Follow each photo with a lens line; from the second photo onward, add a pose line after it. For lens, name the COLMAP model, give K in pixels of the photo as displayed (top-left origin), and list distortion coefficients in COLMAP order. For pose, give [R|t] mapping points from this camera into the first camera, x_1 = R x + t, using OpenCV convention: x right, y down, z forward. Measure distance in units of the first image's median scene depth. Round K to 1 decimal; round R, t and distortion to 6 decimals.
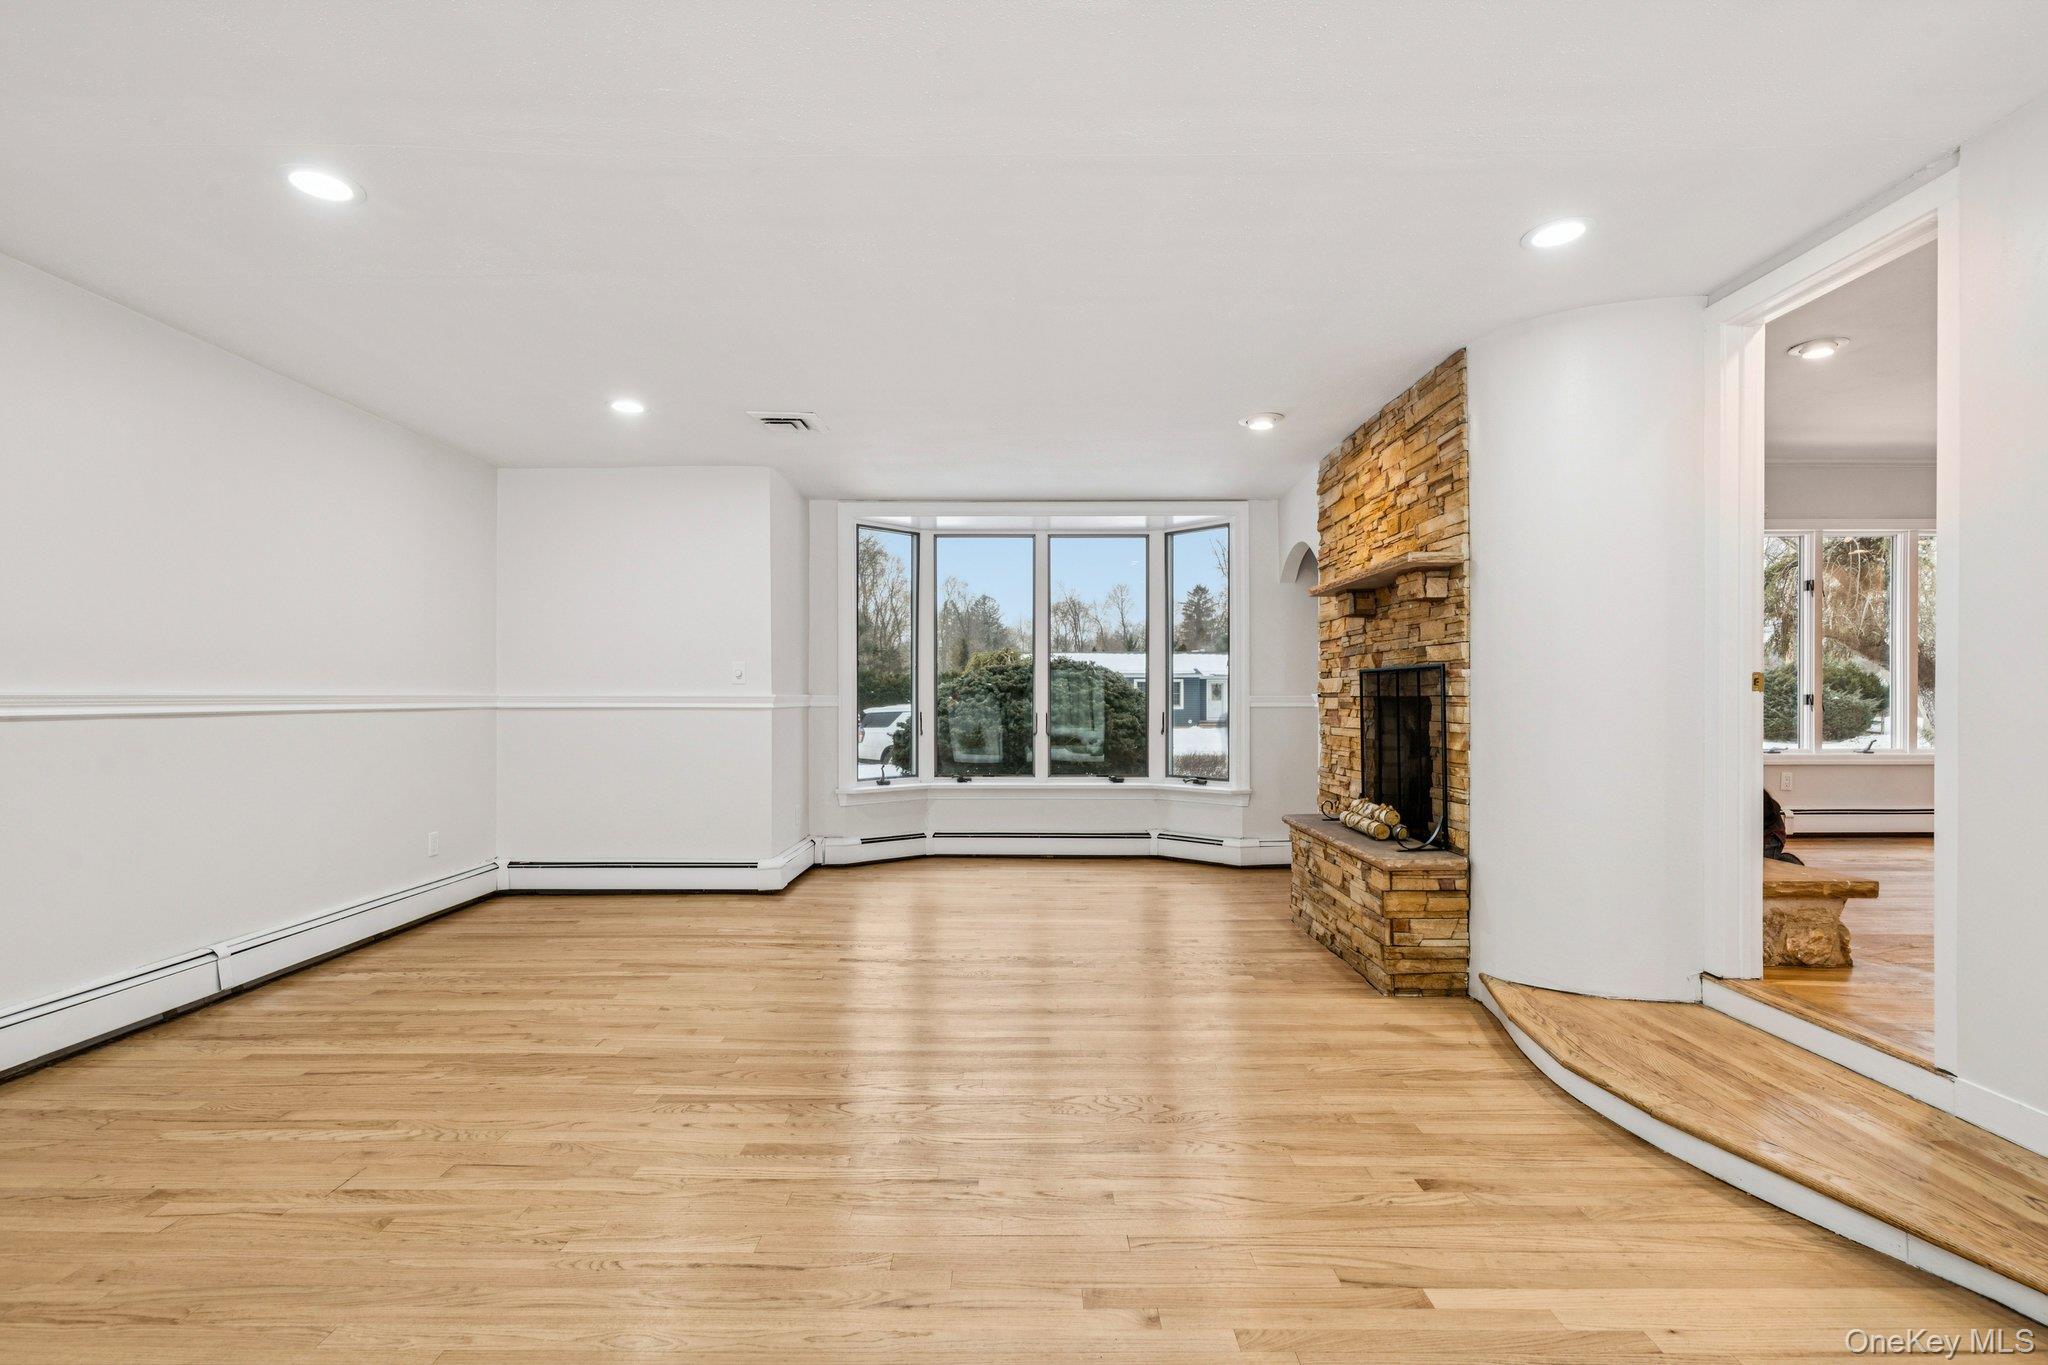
lens RADIAL K [[942.1, 0, 1017.7], [0, 942.1, 703.4], [0, 0, 1]] dist [0.004449, -0.004075]
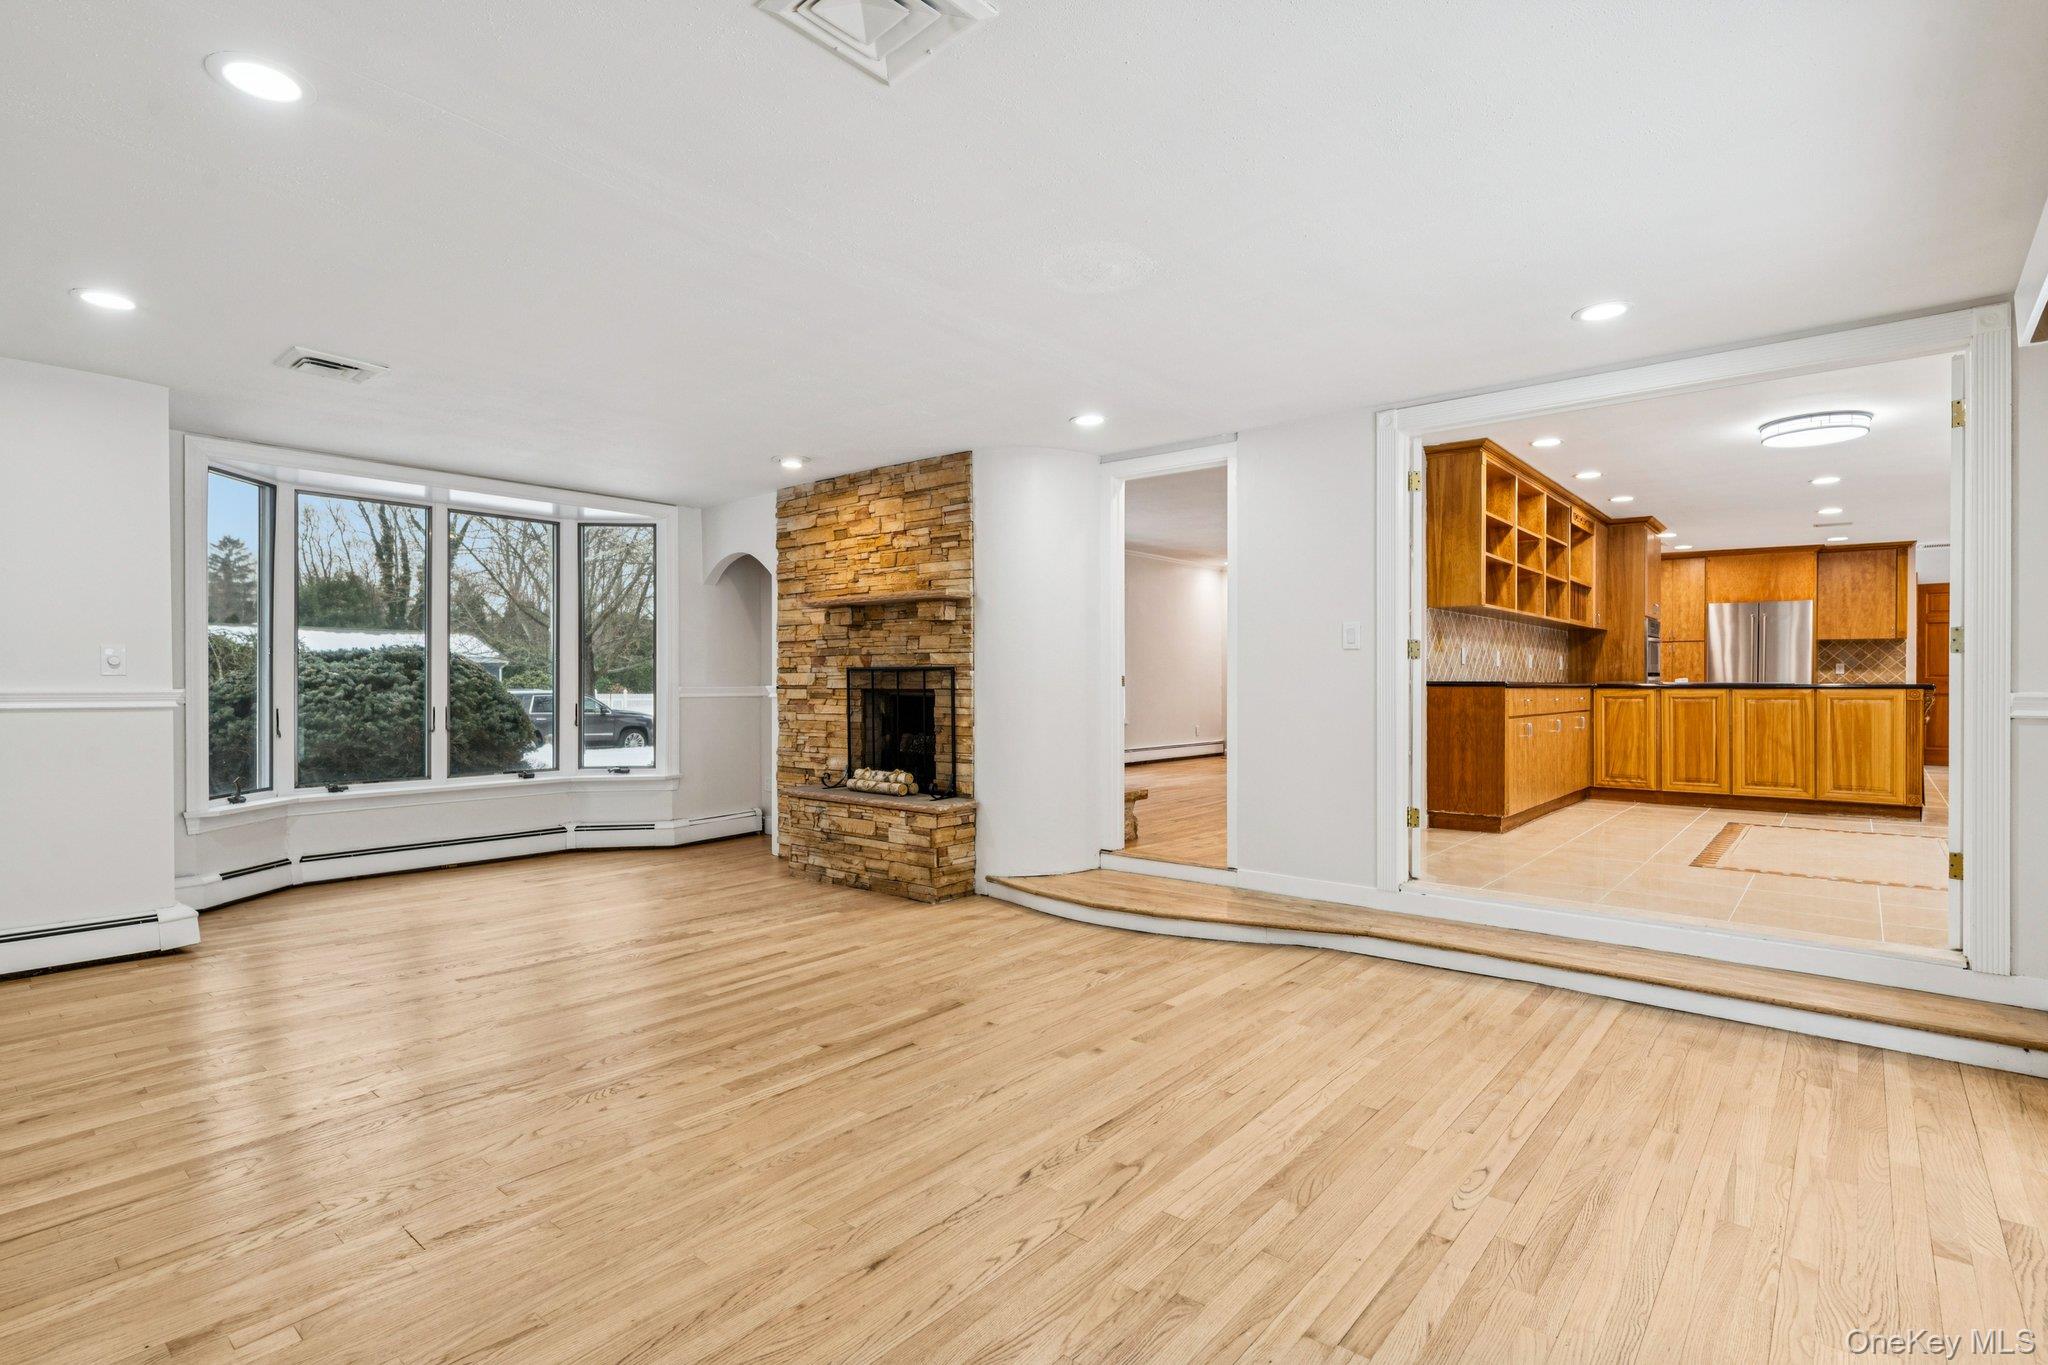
lens RADIAL K [[942.1, 0, 1041.8], [0, 942.1, 682.2], [0, 0, 1]] dist [0.004449, -0.004075]
pose [[0.647704, 0.000969, 0.761892, -0.521833], [0.005729, 0.999965, -0.006142, -0.008294], [-0.761871, 0.008343, 0.647675, -0.025299]]
